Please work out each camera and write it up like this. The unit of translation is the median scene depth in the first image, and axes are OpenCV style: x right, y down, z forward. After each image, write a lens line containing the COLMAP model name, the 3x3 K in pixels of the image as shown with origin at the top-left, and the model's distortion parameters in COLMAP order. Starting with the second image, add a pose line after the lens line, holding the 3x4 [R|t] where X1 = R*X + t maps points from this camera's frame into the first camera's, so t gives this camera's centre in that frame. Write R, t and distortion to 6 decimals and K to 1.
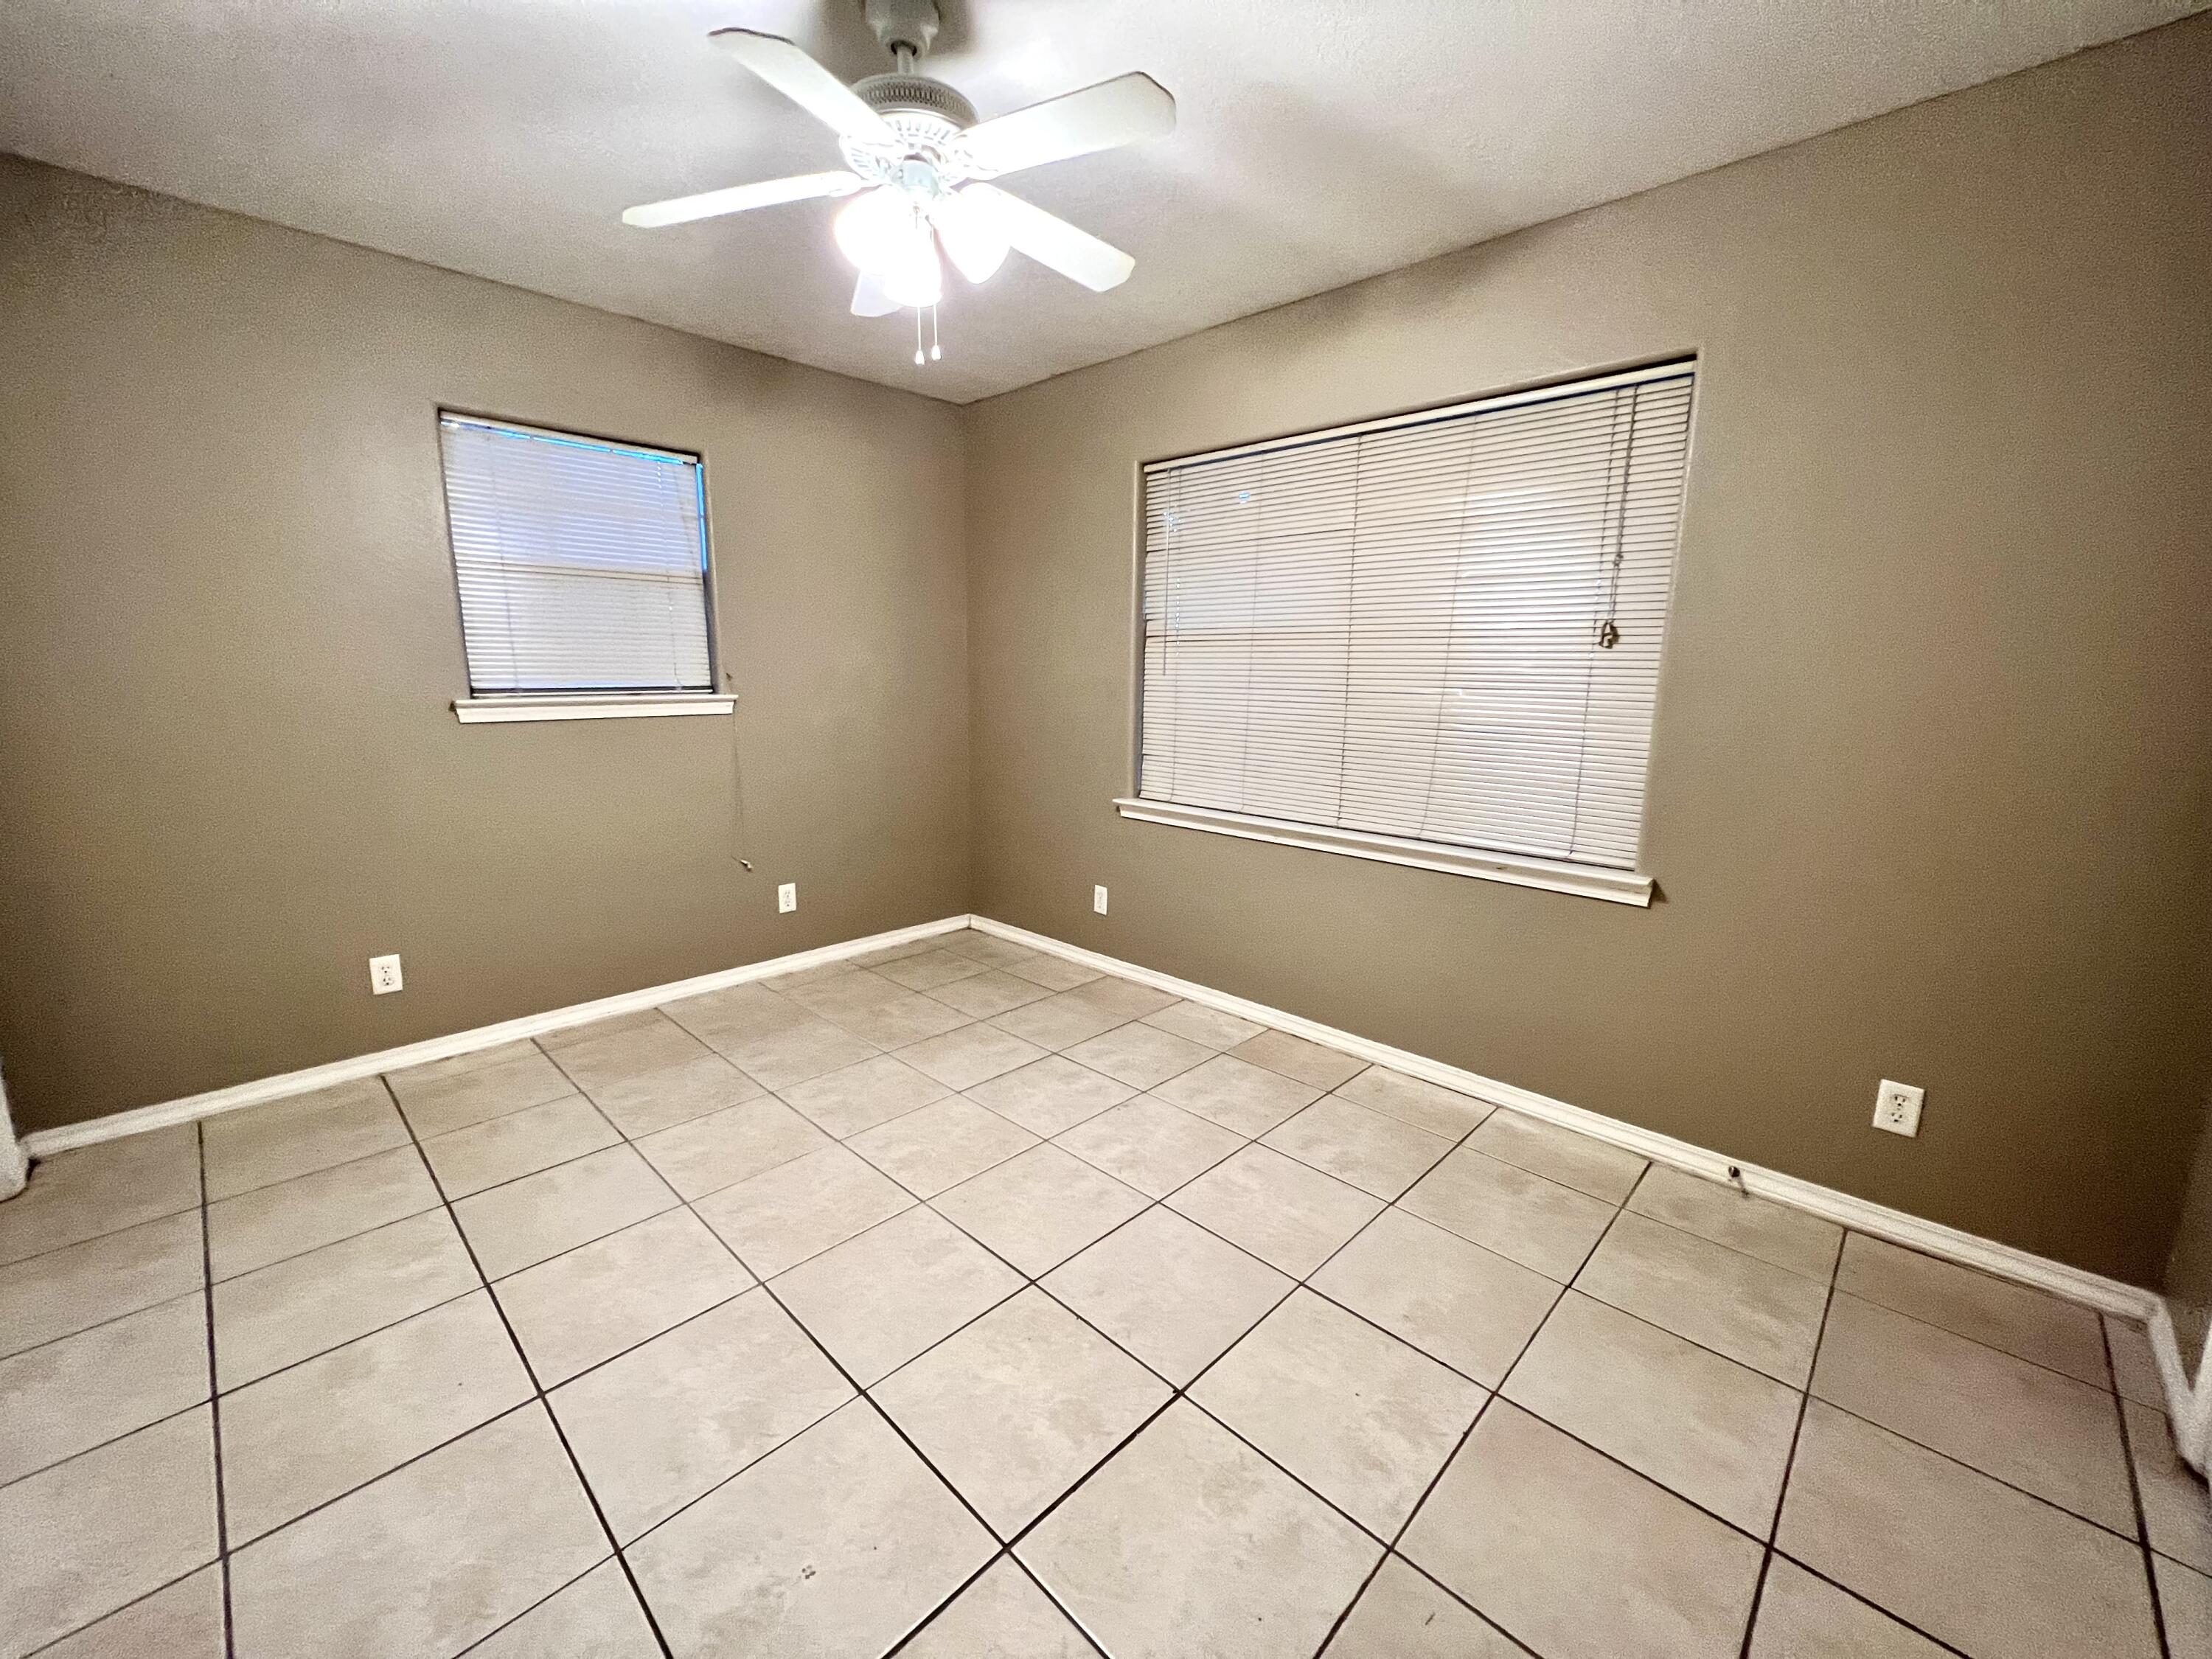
lens RADIAL K [[884.7, 0, 1111.5], [0, 884.7, 820.6], [0, 0, 1]] dist [-0.001835, 0.000776]
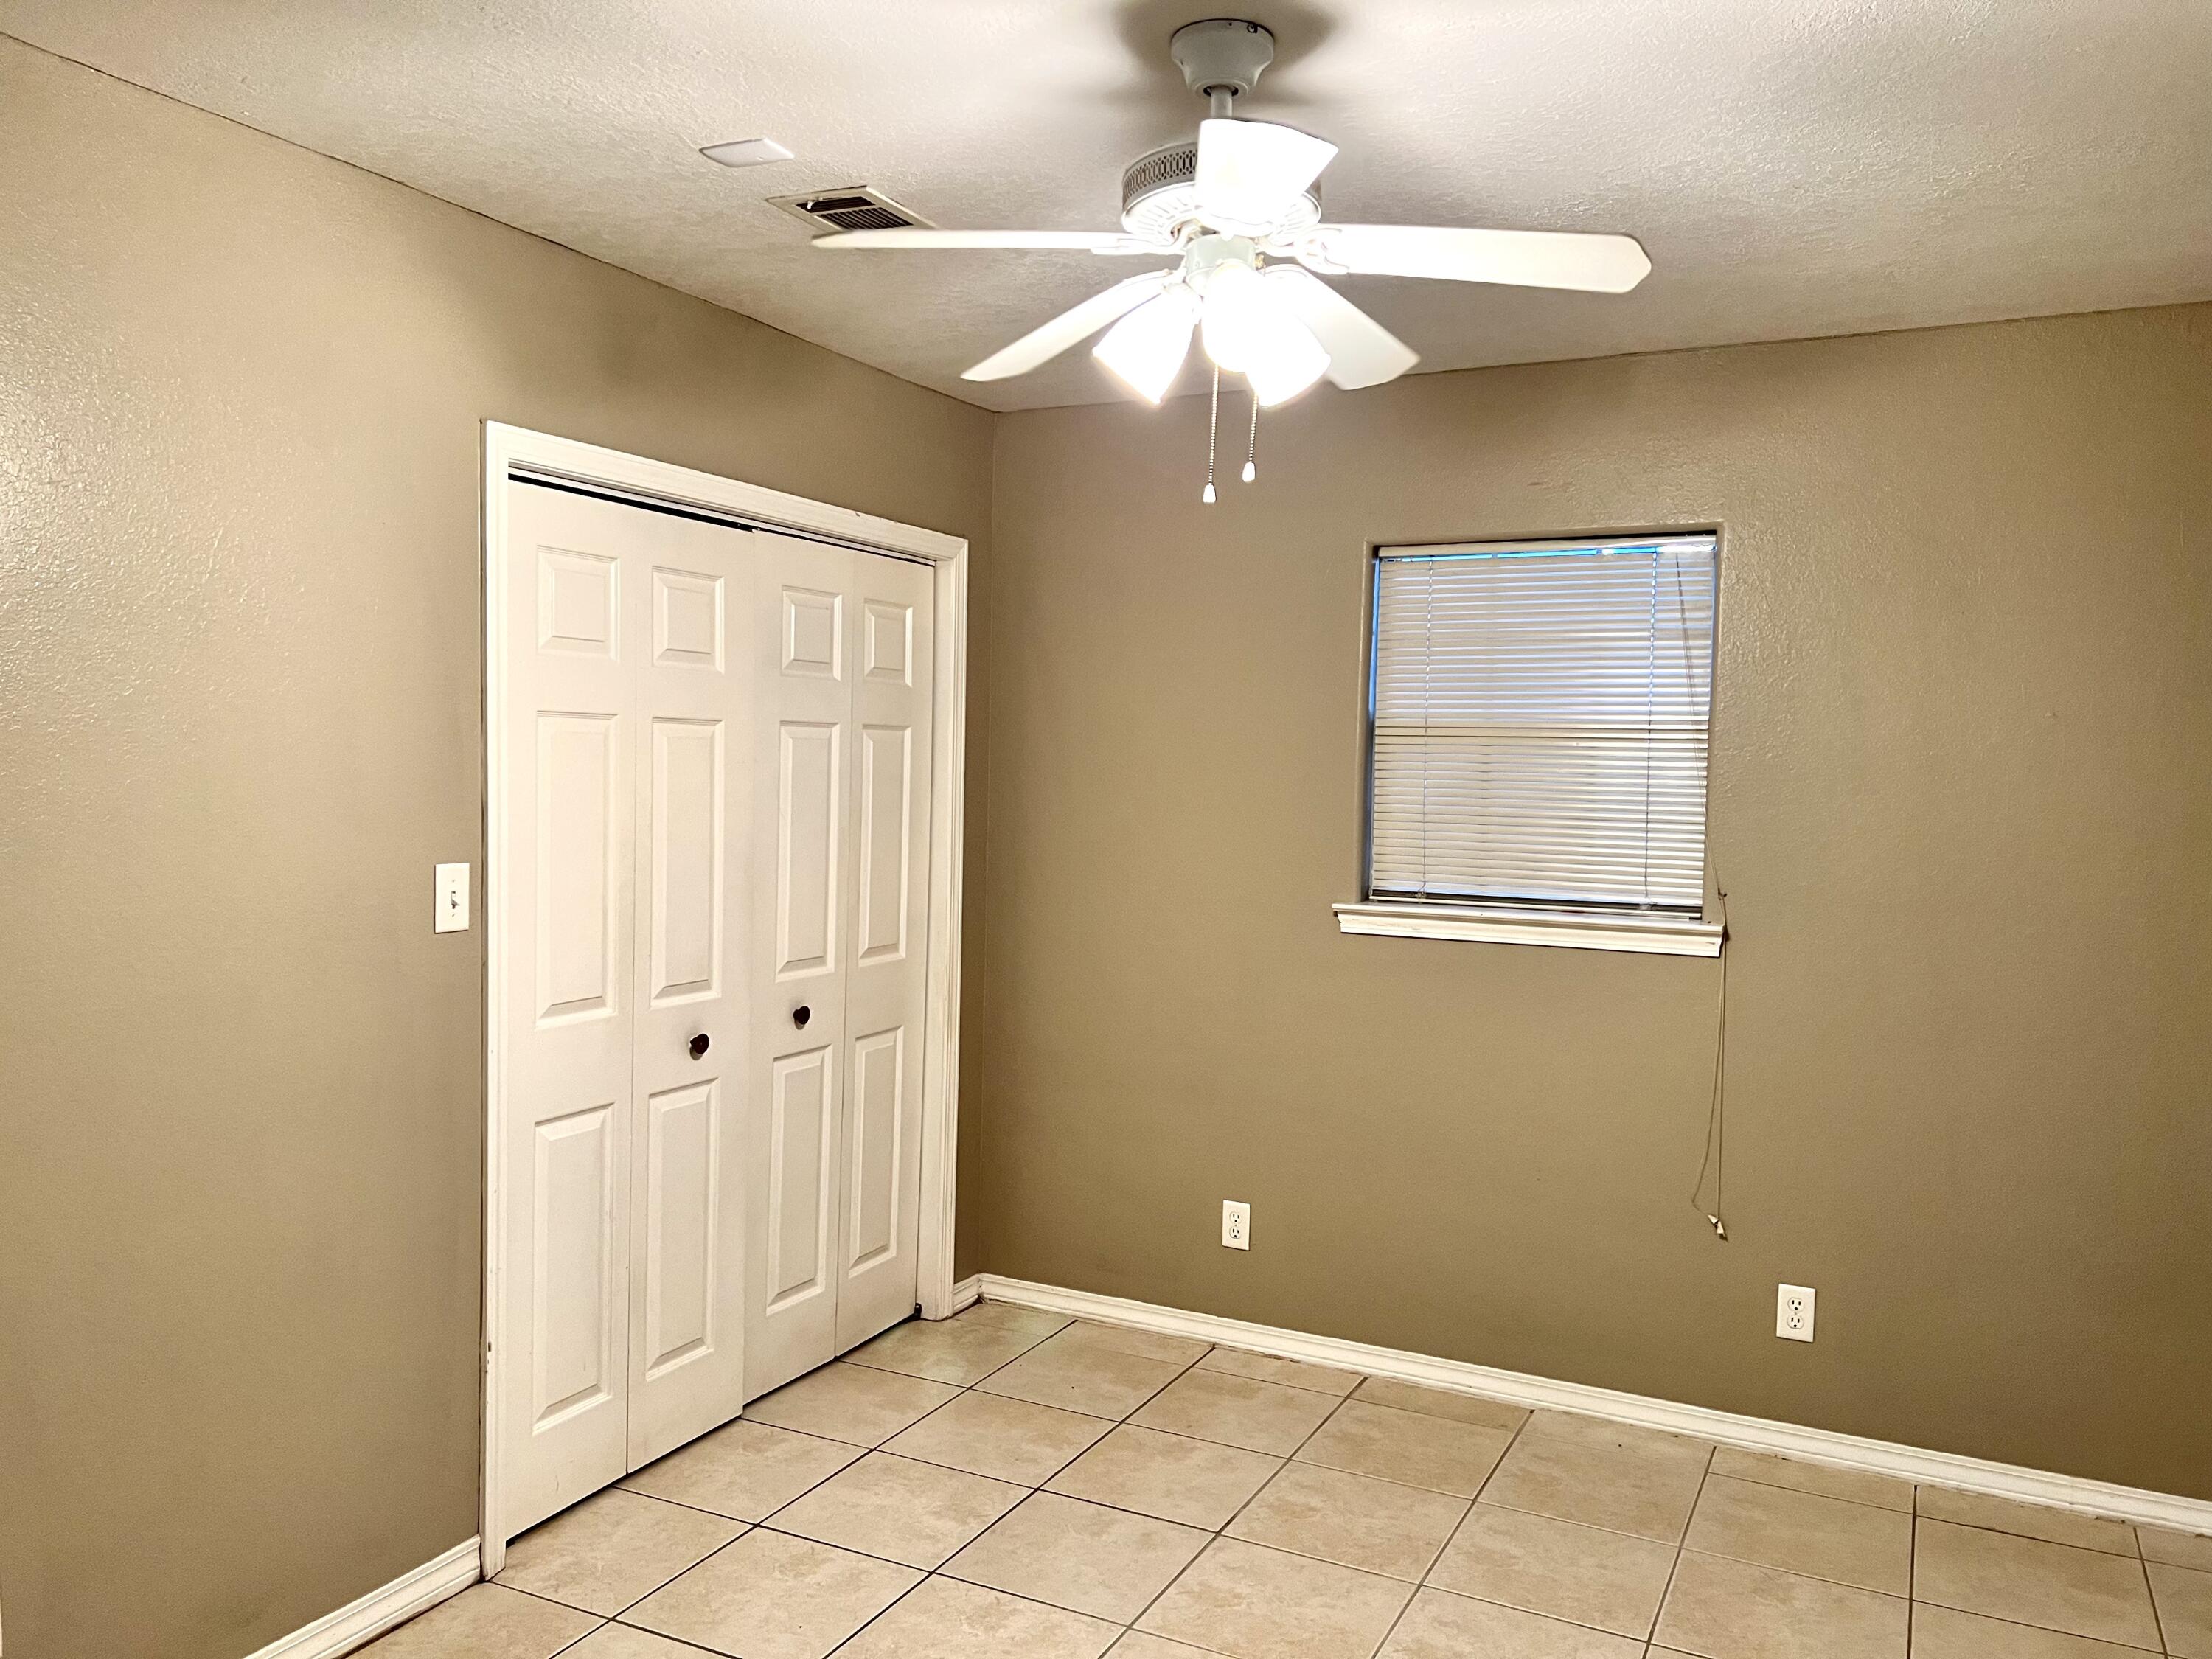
lens RADIAL K [[1660.3, 0, 1085.7], [0, 1660.3, 837.4], [0, 0, 1]] dist [0.050664, -0.057068]
pose [[0.294621, 0.041412, -0.954717, 0.579012], [-0.182472, 0.983116, -0.013666, -0.128796], [0.938031, 0.178235, 0.297203, 0.330999]]
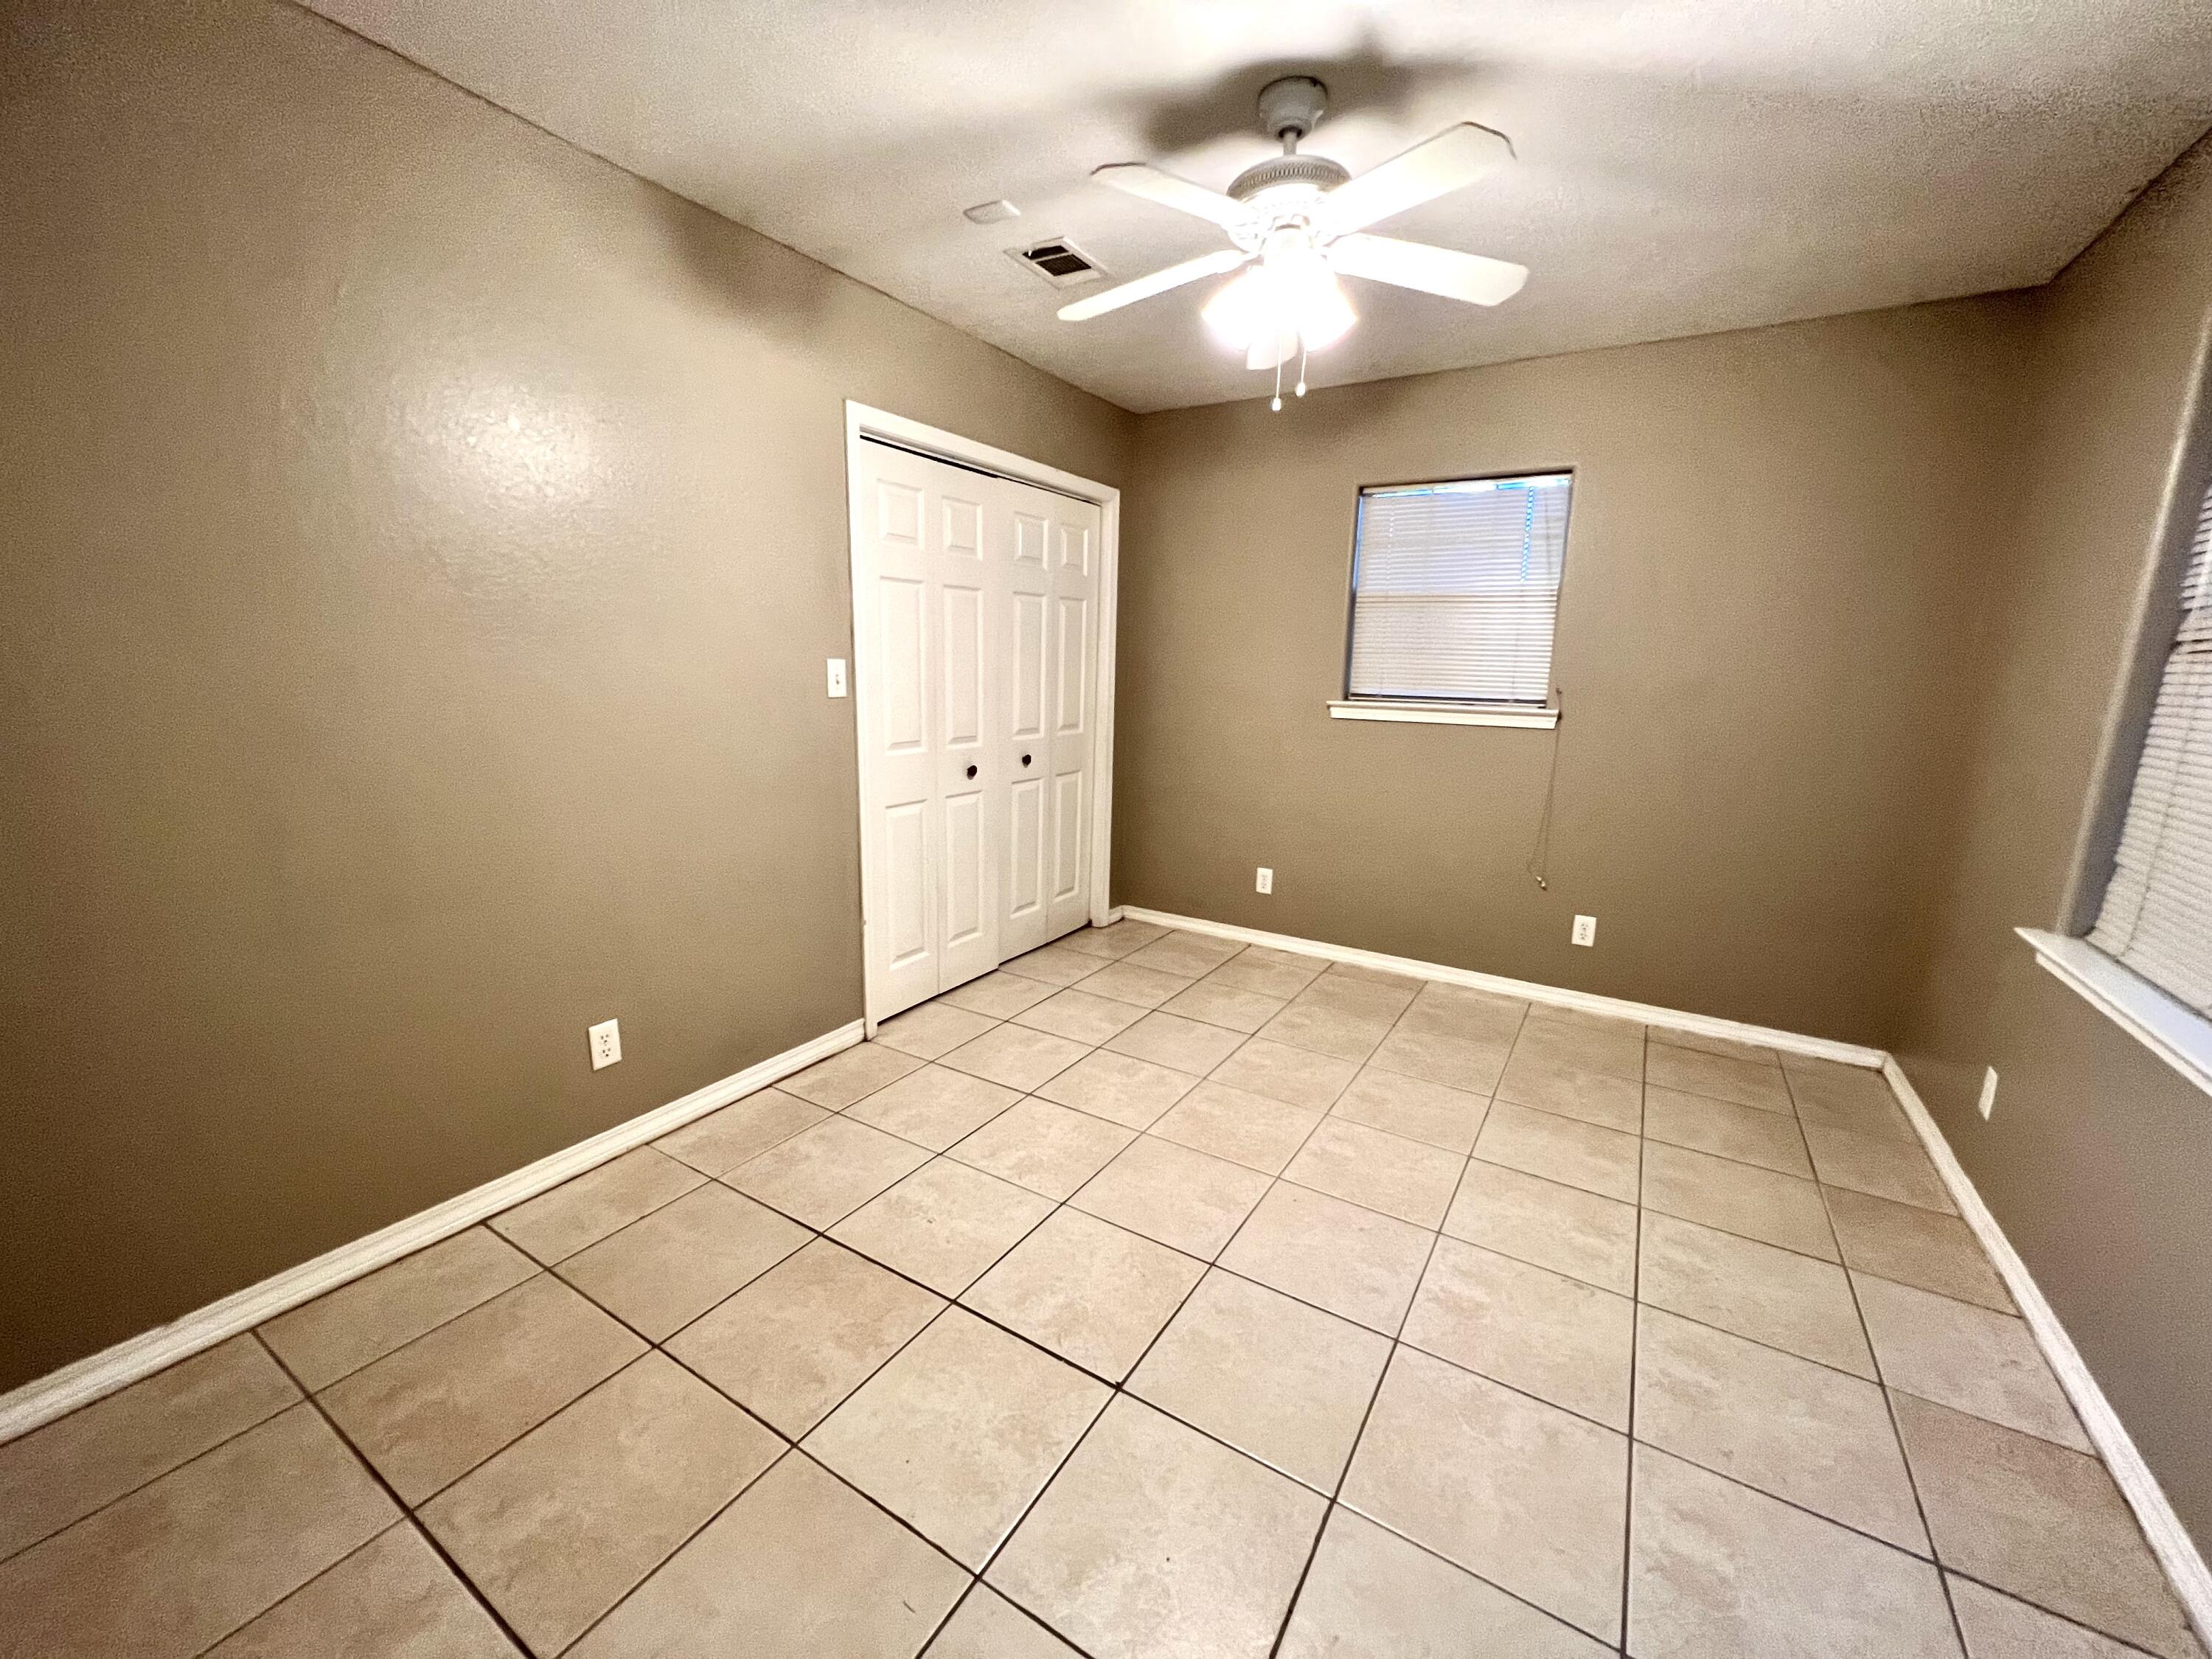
lens RADIAL K [[884.7, 0, 1095.0], [0, 884.7, 819.5], [0, 0, 1]] dist [-0.001835, 0.000776]
pose [[0.205852, 0.173102, -0.963151, 0.521049], [-0.187344, 0.972997, 0.134831, -0.071760], [0.960483, 0.152685, 0.232723, 0.347972]]
